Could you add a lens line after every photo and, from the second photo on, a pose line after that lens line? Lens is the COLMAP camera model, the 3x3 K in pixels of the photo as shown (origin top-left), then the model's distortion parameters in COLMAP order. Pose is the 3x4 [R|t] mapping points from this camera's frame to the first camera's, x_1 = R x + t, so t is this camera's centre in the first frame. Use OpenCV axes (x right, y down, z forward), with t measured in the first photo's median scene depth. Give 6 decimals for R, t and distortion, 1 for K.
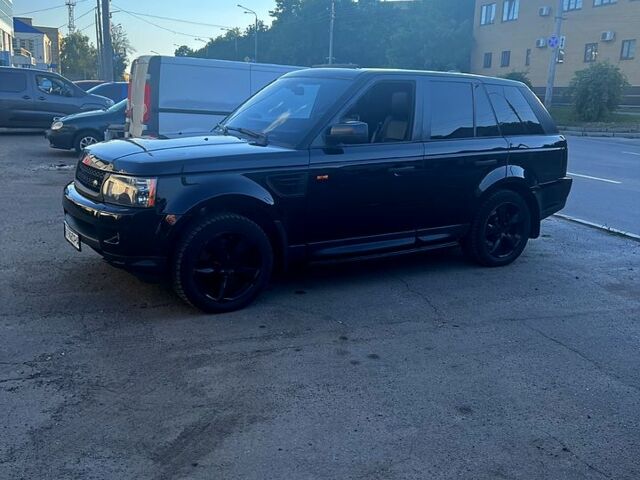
lens RADIAL K [[636.5, 0, 309.2], [0, 636.5, 241.5], [0, 0, 1]] dist [0.084320, -0.233213]
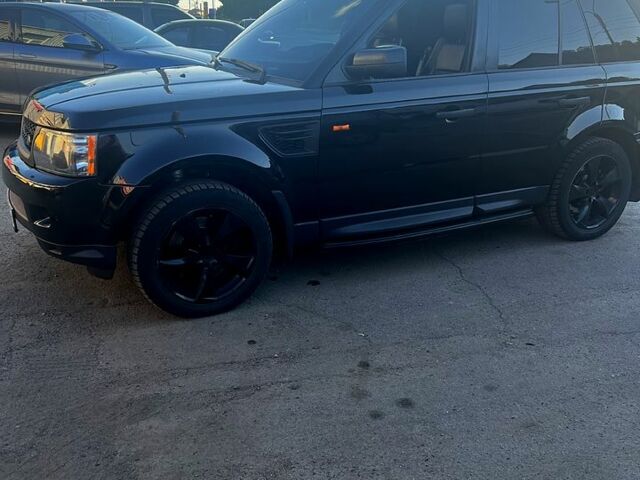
lens RADIAL K [[636.5, 0, 309.2], [0, 636.5, 241.5], [0, 0, 1]] dist [0.084320, -0.233213]
pose [[0.996217, 0.003925, -0.086817, 0.047427], [0.004676, 0.995112, 0.098645, -0.044601], [0.086779, -0.098678, 0.991328, 0.280517]]
